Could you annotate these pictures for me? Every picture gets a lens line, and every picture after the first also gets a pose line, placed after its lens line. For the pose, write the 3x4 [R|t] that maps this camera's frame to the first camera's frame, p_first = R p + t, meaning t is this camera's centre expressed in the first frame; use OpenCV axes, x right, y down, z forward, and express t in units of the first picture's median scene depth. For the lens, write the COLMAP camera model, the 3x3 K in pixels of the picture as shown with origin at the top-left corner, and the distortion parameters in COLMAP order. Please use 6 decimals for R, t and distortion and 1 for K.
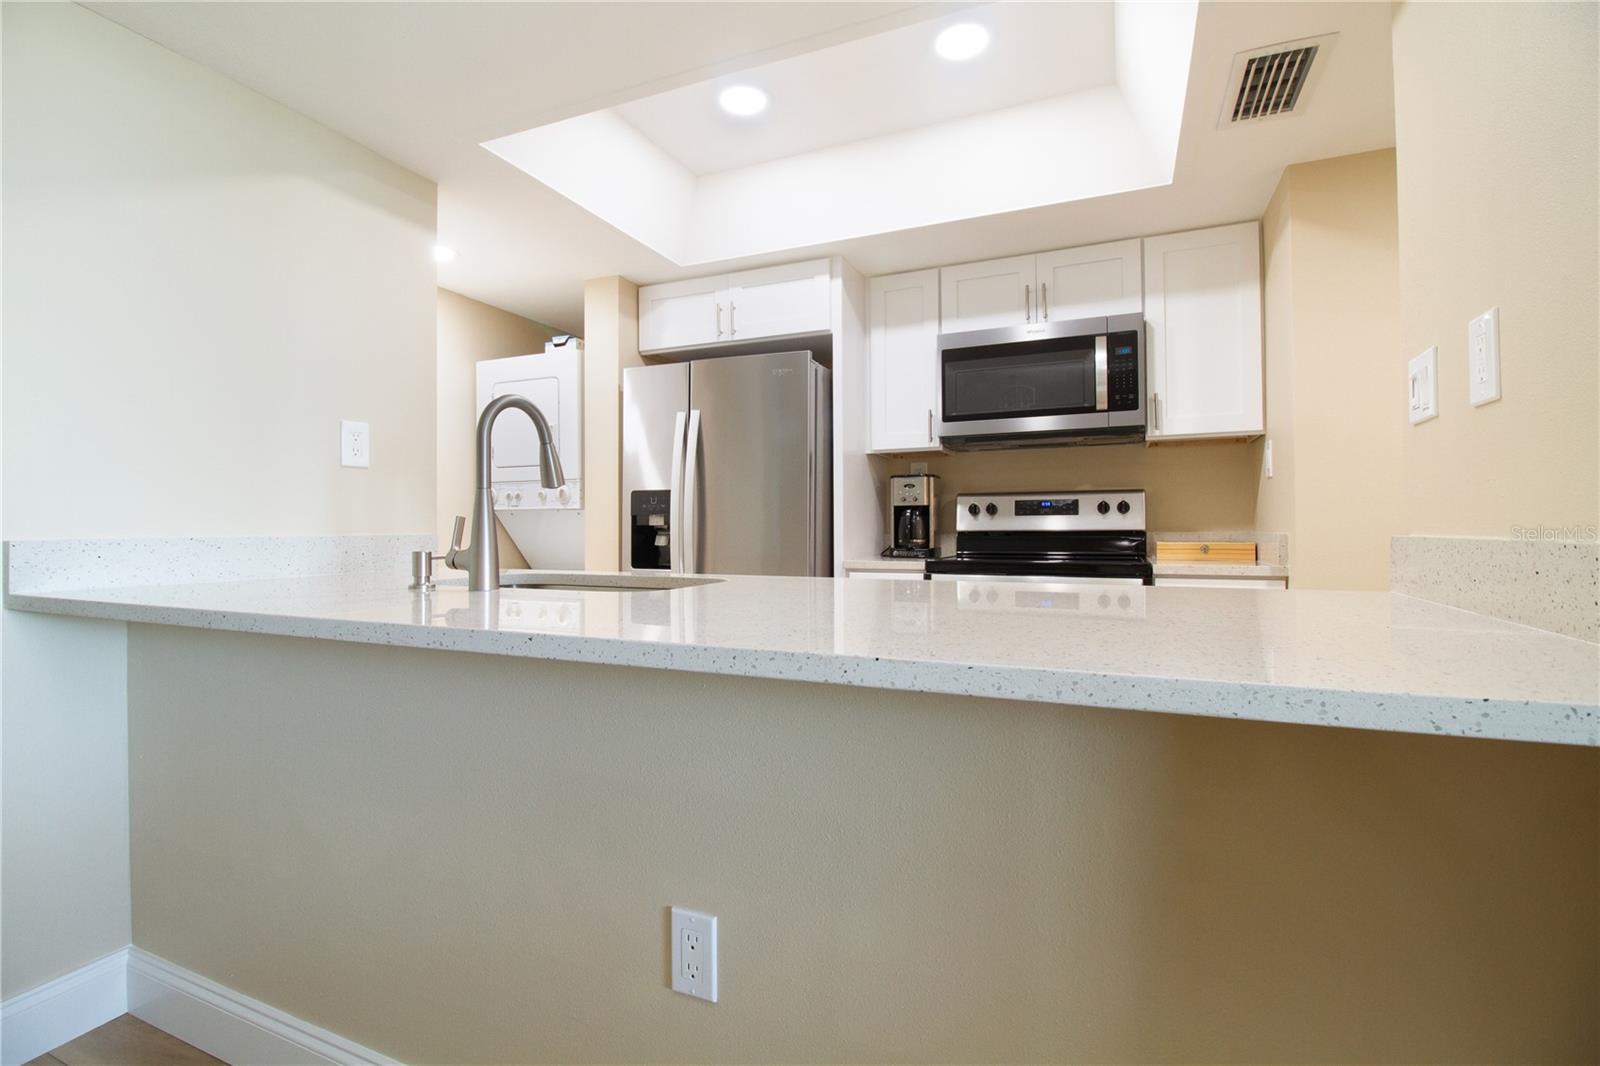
lens RADIAL K [[741.2, 0, 799.2], [0, 741.2, 524.2], [0, 0, 1]] dist [-0.011381, -0.009046]
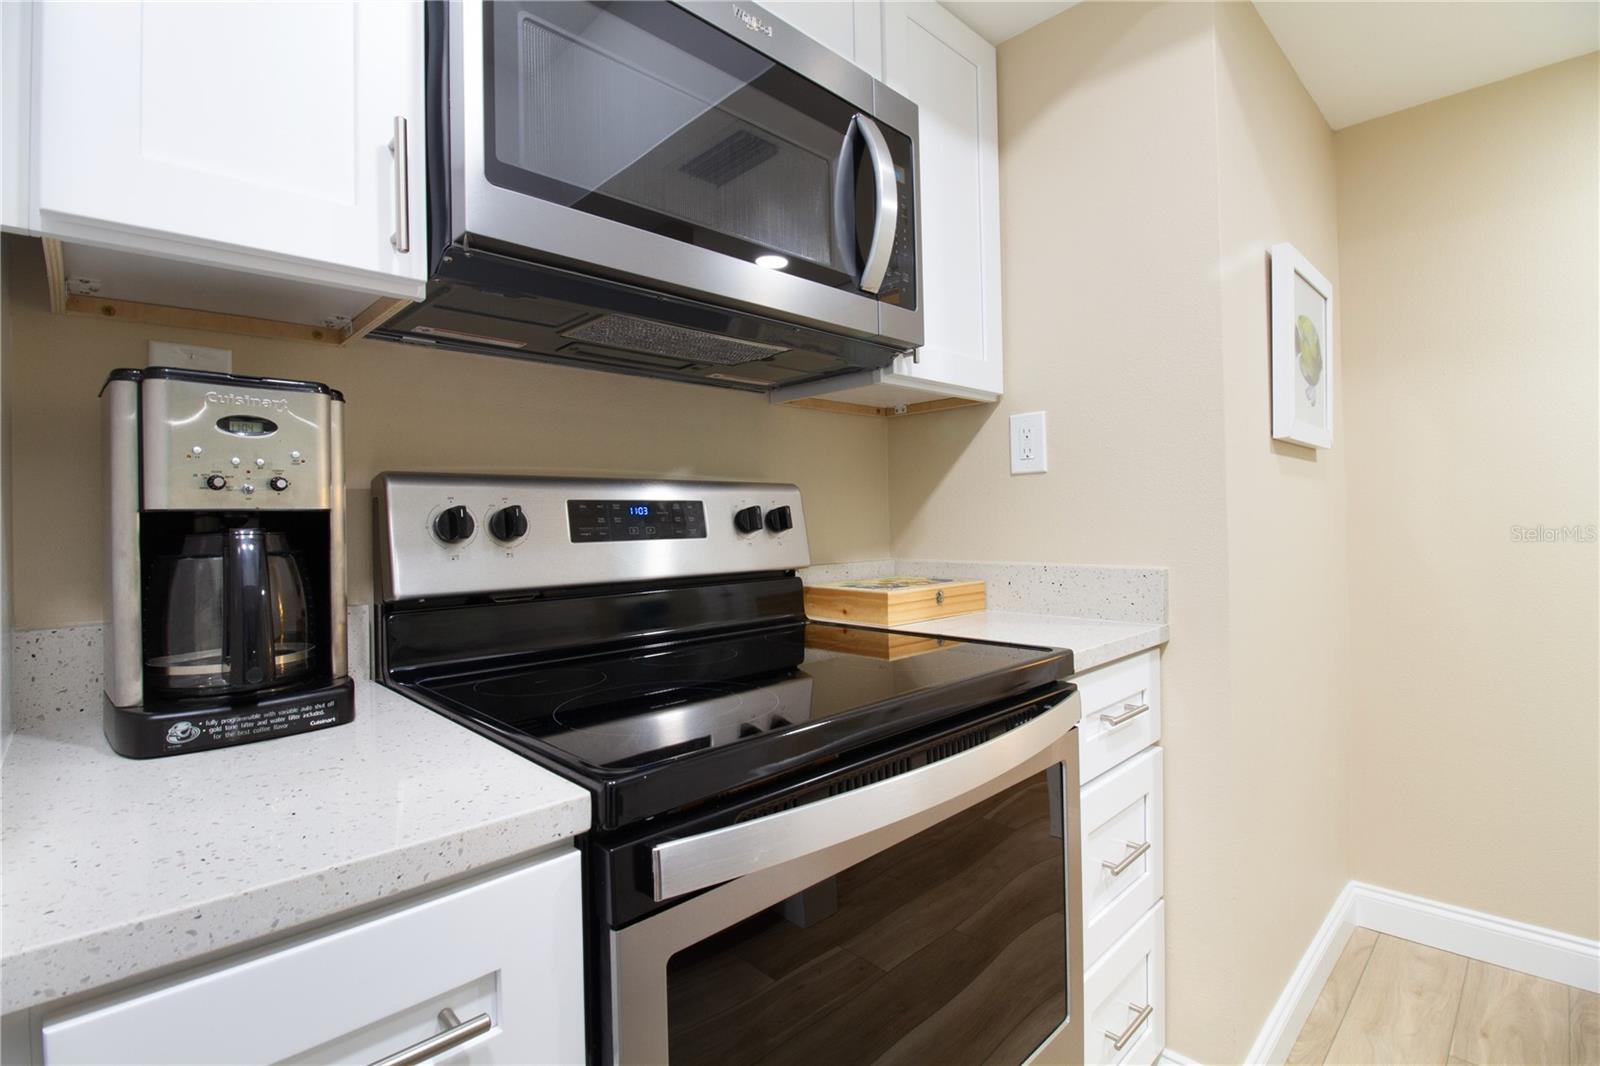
lens RADIAL K [[744.1, 0, 806.3], [0, 744.1, 520.5], [0, 0, 1]] dist [-0.012145, -0.000937]
pose [[0.385769, 0.001543, 0.922594, 0.004318], [0.015781, 0.999841, -0.008270, -0.017823], [-0.922460, 0.017750, 0.385684, 0.777991]]
